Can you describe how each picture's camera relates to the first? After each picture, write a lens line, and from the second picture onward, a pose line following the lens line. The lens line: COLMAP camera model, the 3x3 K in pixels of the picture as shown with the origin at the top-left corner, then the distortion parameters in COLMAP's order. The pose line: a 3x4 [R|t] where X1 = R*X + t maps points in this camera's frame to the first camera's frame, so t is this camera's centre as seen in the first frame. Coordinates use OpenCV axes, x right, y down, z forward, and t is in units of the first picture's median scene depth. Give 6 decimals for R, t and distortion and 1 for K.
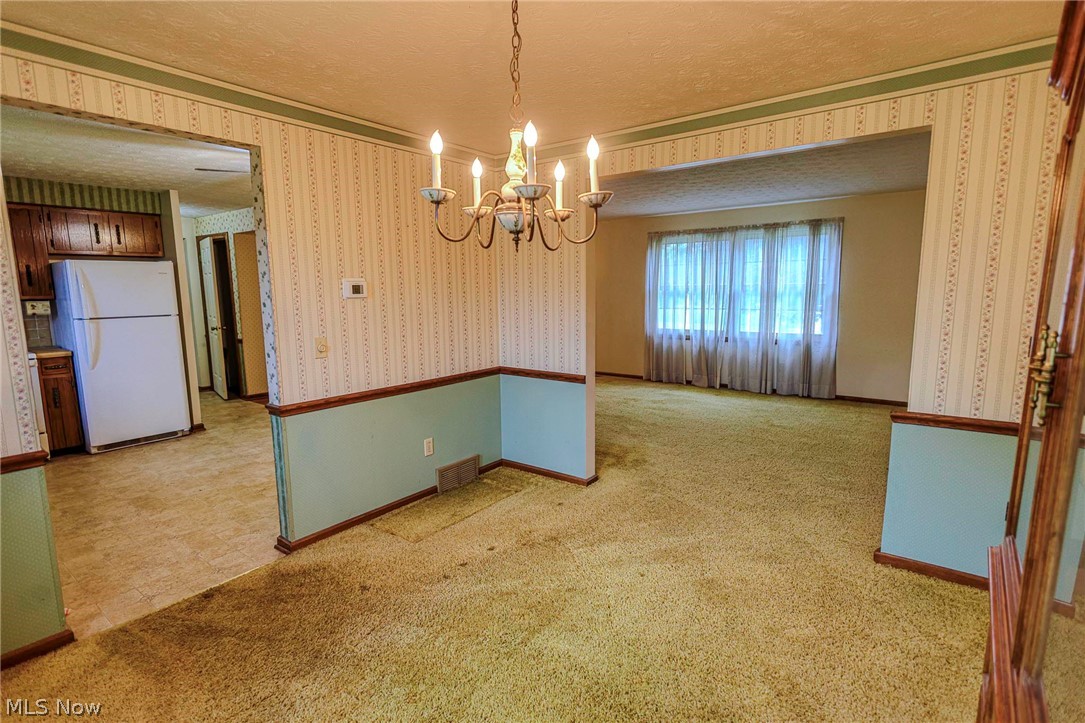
lens RADIAL K [[533.5, 0, 542.5], [0, 533.5, 361.5], [0, 0, 1]] dist [0.004081, 0.001170]
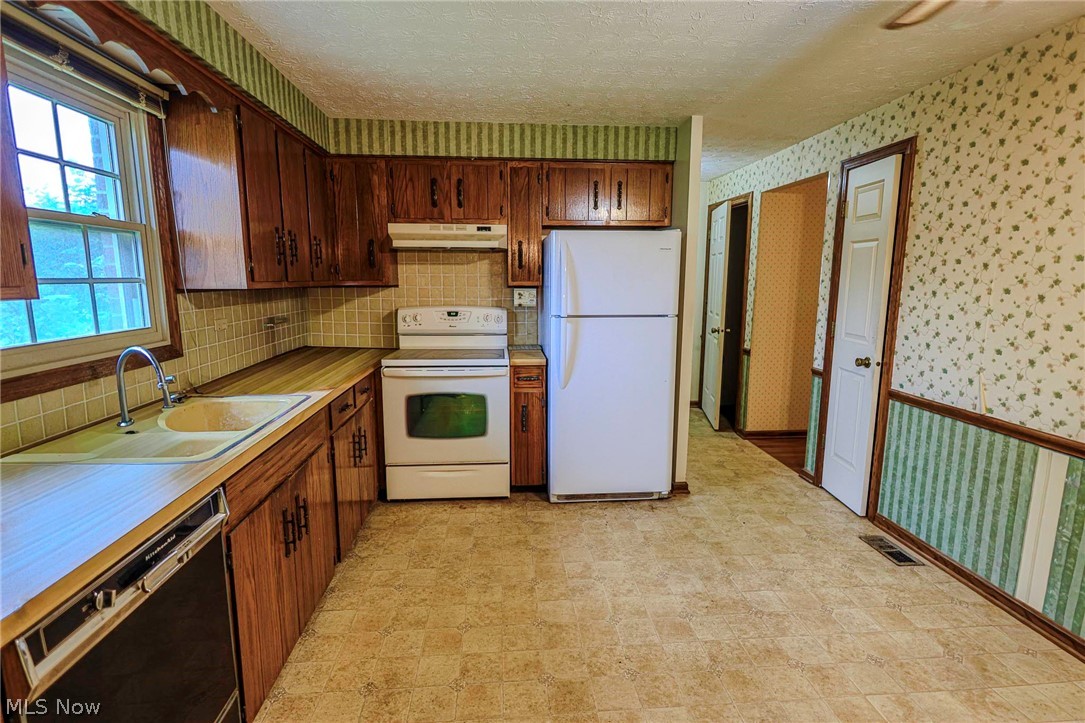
lens RADIAL K [[533.5, 0, 542.5], [0, 533.5, 361.5], [0, 0, 1]] dist [0.004081, 0.001170]
pose [[0.672215, 0.128570, -0.729107, -0.332088], [-0.112710, 0.991098, 0.070854, -0.061832], [0.731727, 0.034549, 0.680722, 0.470627]]
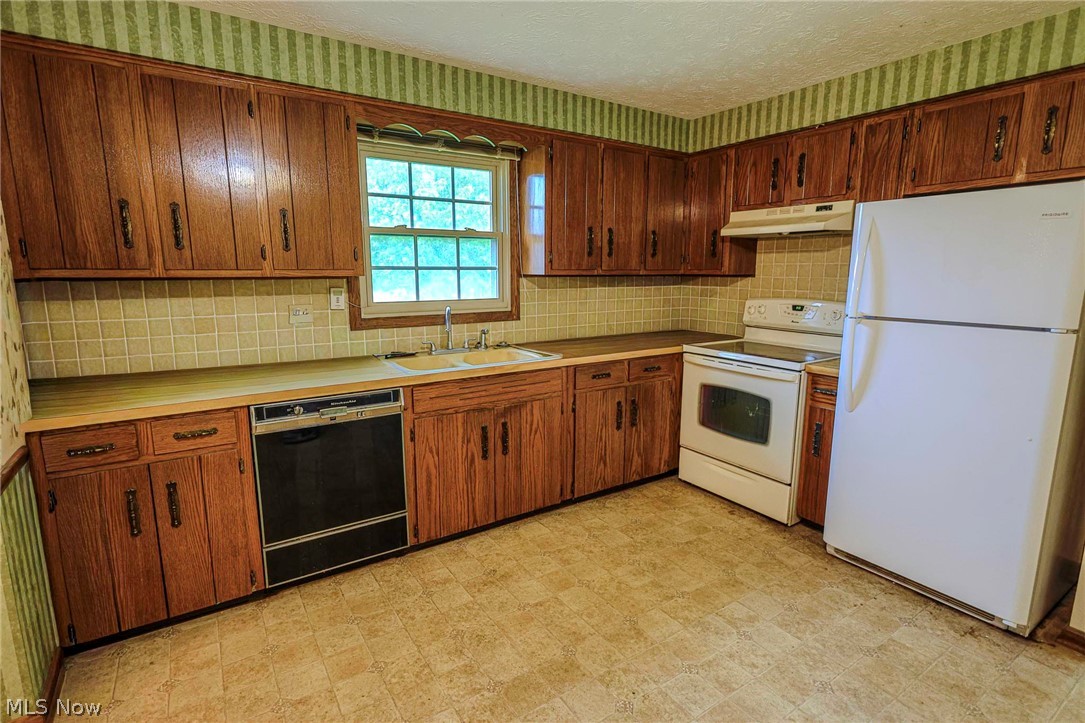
lens RADIAL K [[533.5, 0, 542.5], [0, 533.5, 361.5], [0, 0, 1]] dist [0.004081, 0.001170]
pose [[-0.322529, 0.173495, -0.930524, -0.239546], [-0.129551, 0.965717, 0.224960, -0.105333], [0.937652, 0.193106, -0.288995, 0.797754]]
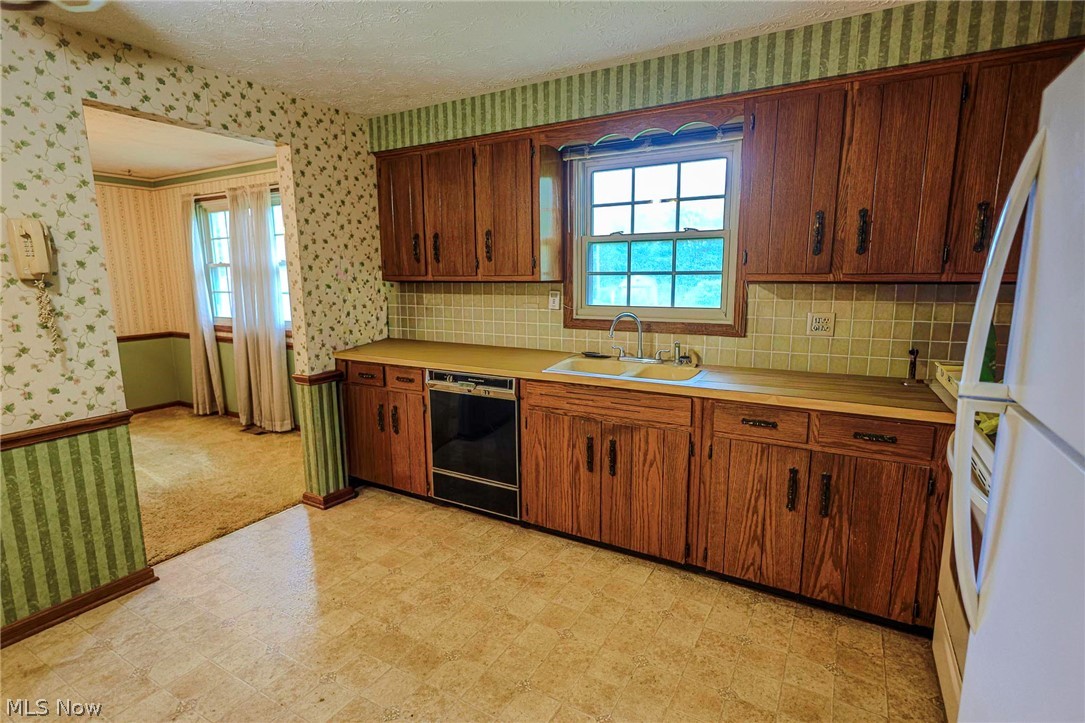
lens RADIAL K [[533.5, 0, 542.5], [0, 533.5, 361.5], [0, 0, 1]] dist [0.004081, 0.001170]
pose [[-0.991252, 0.038720, -0.126173, -0.605580], [-0.000545, 0.954789, 0.297284, -0.138483], [0.131979, 0.294752, -0.946416, 1.066351]]
